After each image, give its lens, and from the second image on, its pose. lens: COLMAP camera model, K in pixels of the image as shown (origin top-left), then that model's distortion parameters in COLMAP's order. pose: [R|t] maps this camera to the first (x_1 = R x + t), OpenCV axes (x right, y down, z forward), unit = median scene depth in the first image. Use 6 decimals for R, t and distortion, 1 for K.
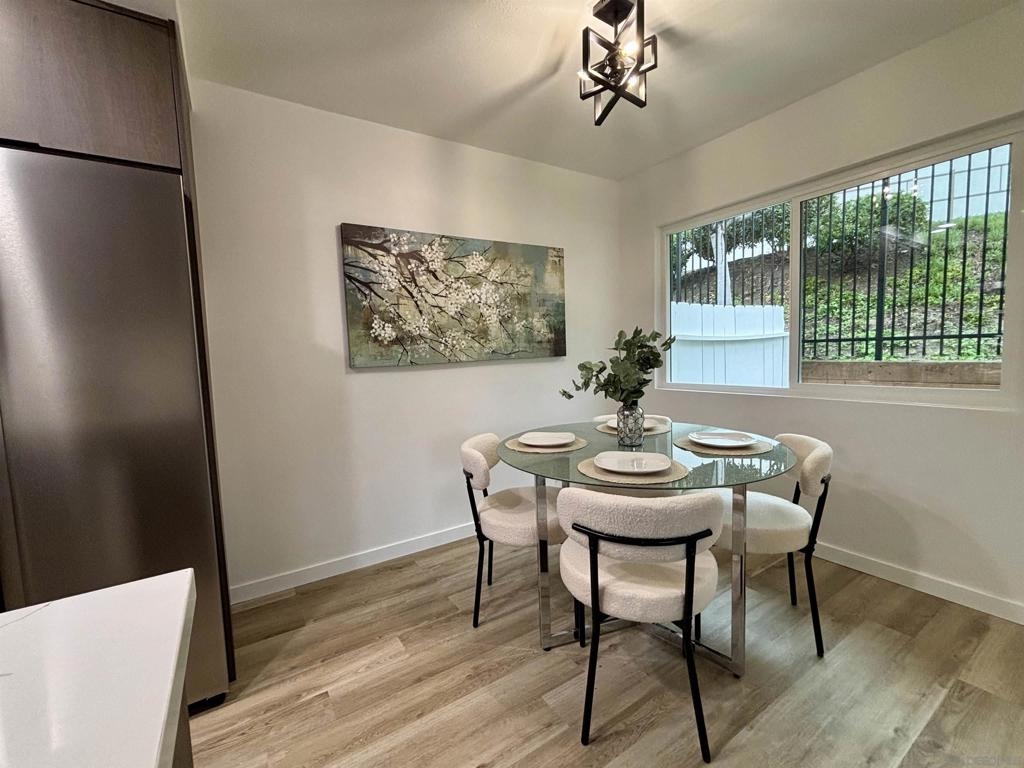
lens RADIAL K [[439.1, 0, 512.0], [0, 439.1, 384.0], [0, 0, 1]] dist [0.000133, -0.000111]
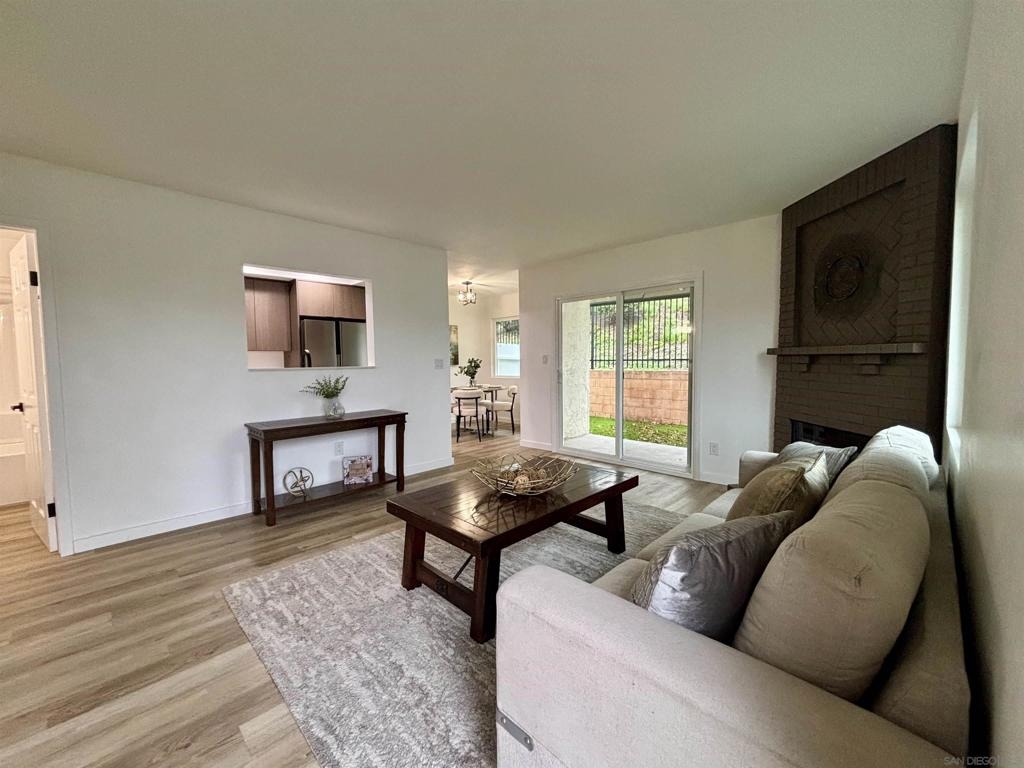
lens RADIAL K [[439.1, 0, 512.0], [0, 439.1, 384.0], [0, 0, 1]] dist [0.000133, -0.000111]
pose [[0.977560, 0.012091, 0.210311, -0.202094], [-0.006856, 0.999649, -0.025603, 0.200759], [-0.210547, 0.023587, 0.977299, -2.838601]]
